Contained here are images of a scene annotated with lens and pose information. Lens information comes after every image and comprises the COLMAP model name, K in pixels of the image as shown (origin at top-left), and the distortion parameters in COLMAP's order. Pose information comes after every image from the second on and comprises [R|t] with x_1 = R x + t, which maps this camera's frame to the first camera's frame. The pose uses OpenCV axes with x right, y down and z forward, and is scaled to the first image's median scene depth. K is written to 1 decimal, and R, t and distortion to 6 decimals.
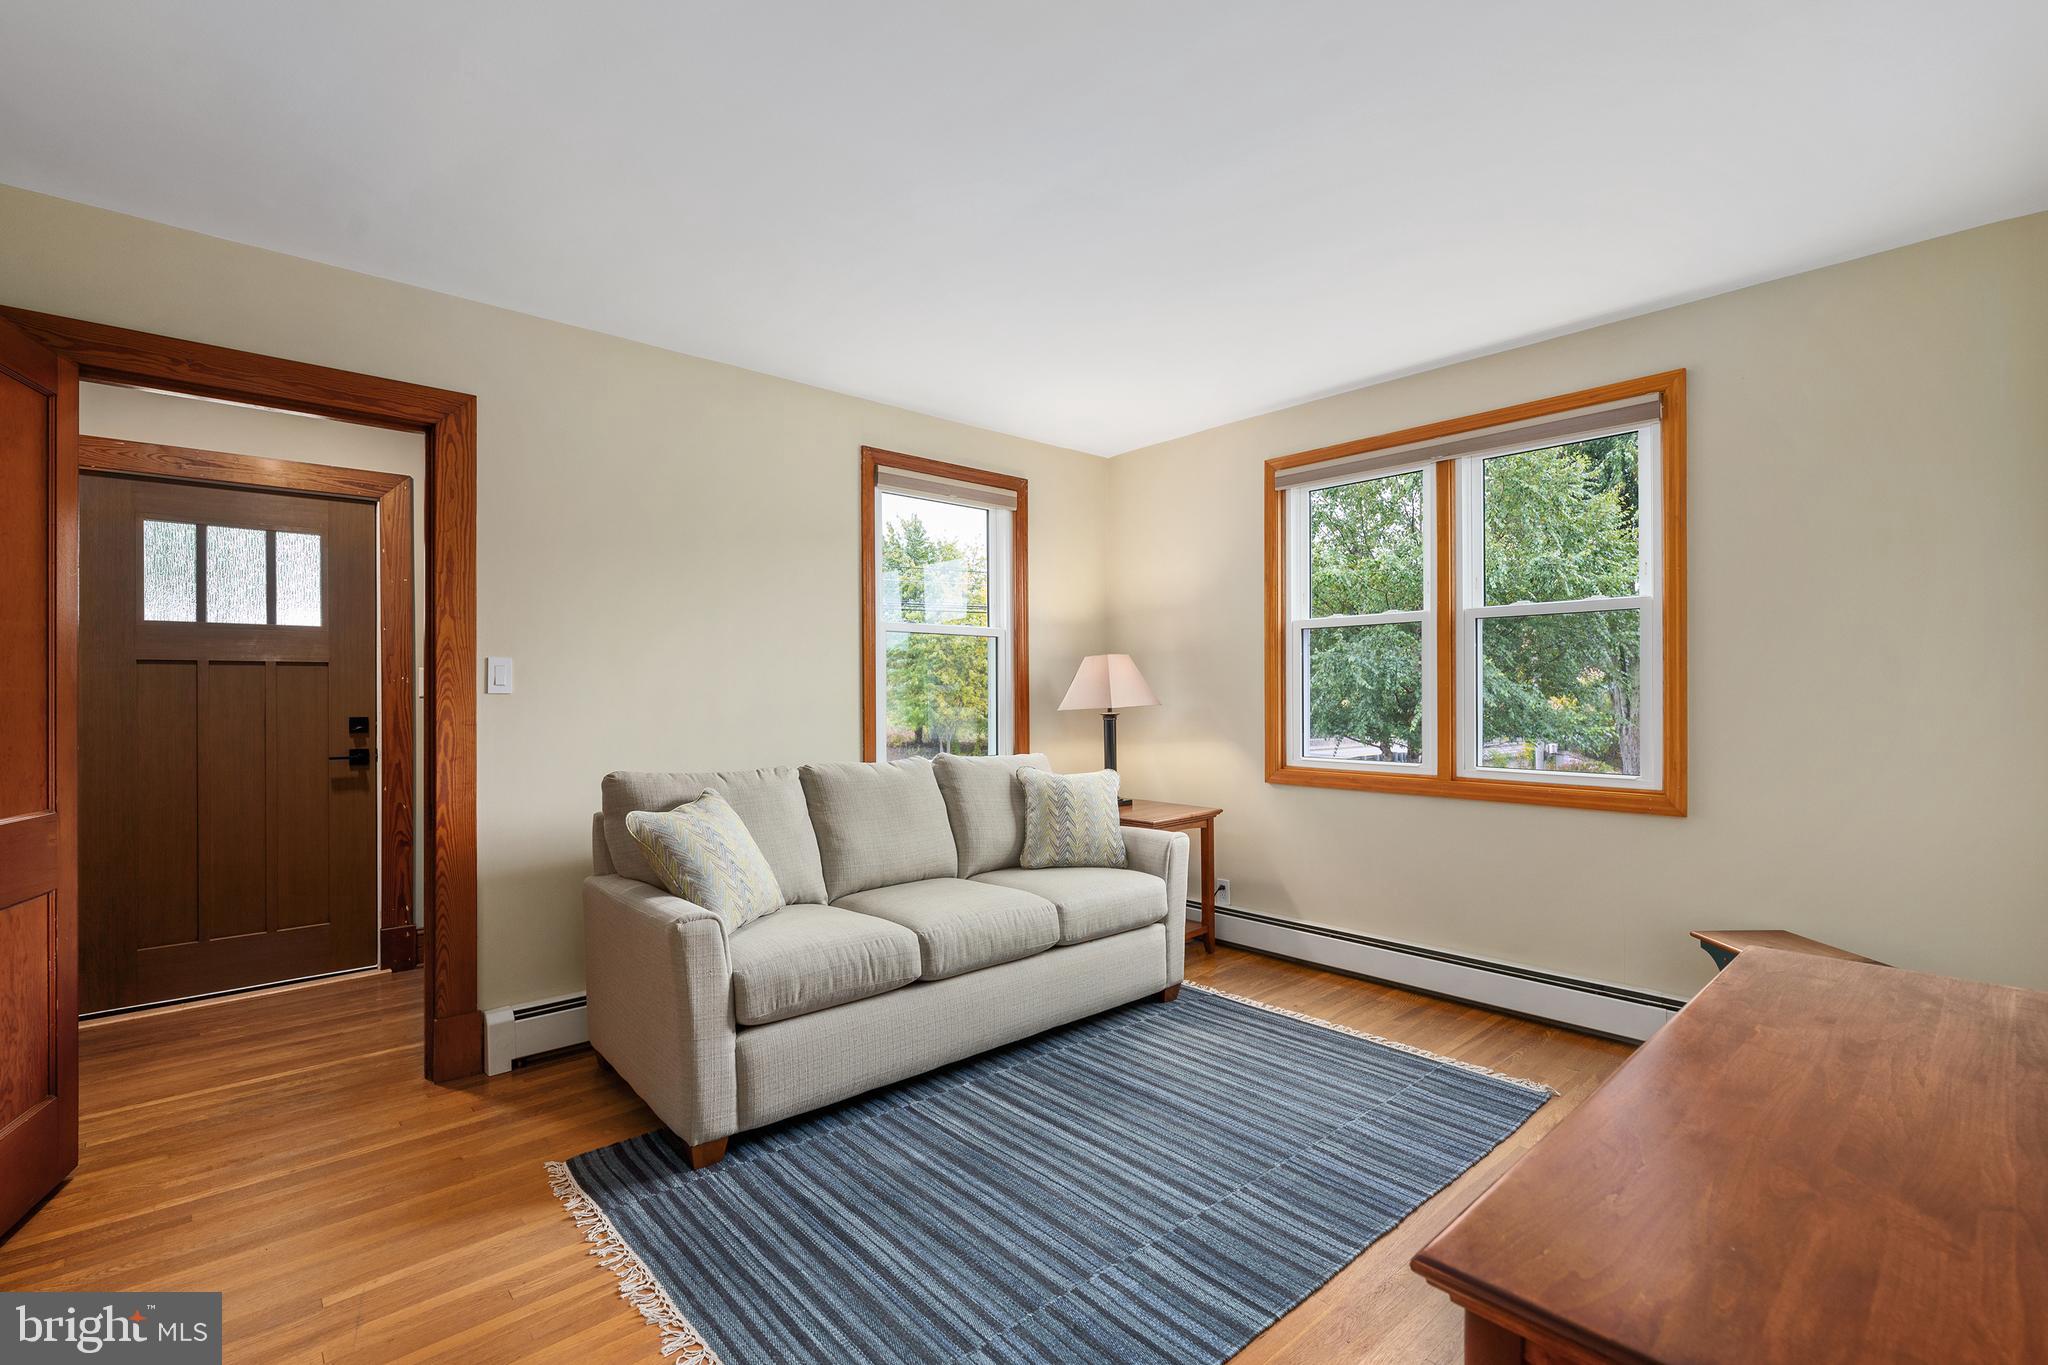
lens RADIAL K [[896.5, 0, 1024.0], [0, 896.5, 682.5], [0, 0, 1]] dist [-0.000065, 0.000082]
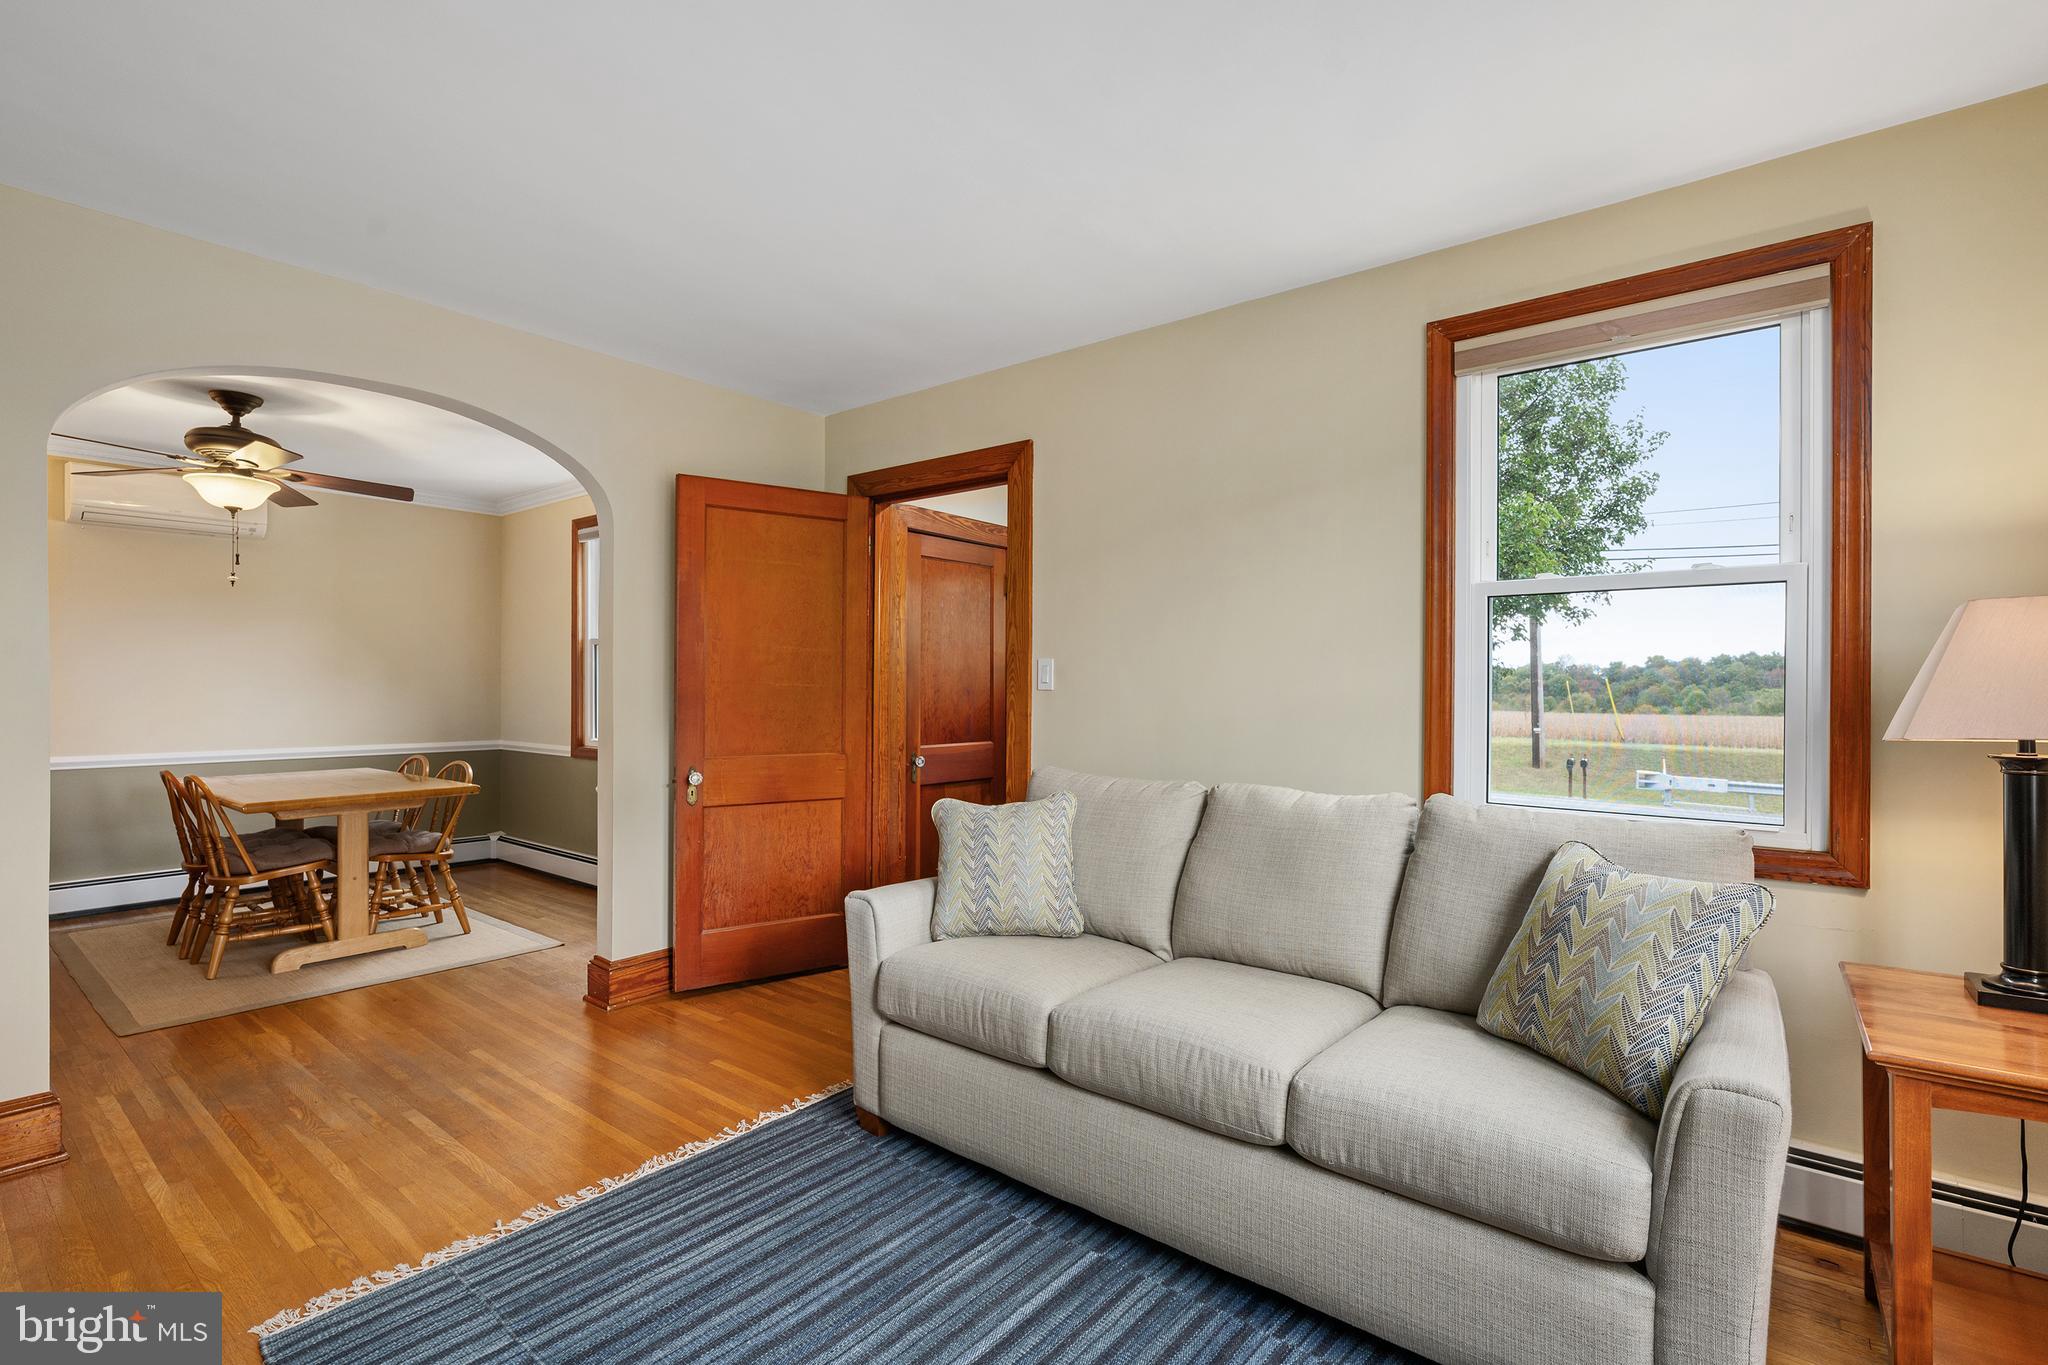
lens RADIAL K [[944.7, 0, 1046.4], [0, 944.7, 689.9], [0, 0, 1]] dist [-0.002227, -0.000744]
pose [[0.170431, 0.003868, -0.985362, 0.756803], [0.002342, 0.999988, 0.004330, 0.007520], [0.985367, -0.003046, 0.170420, 0.976559]]
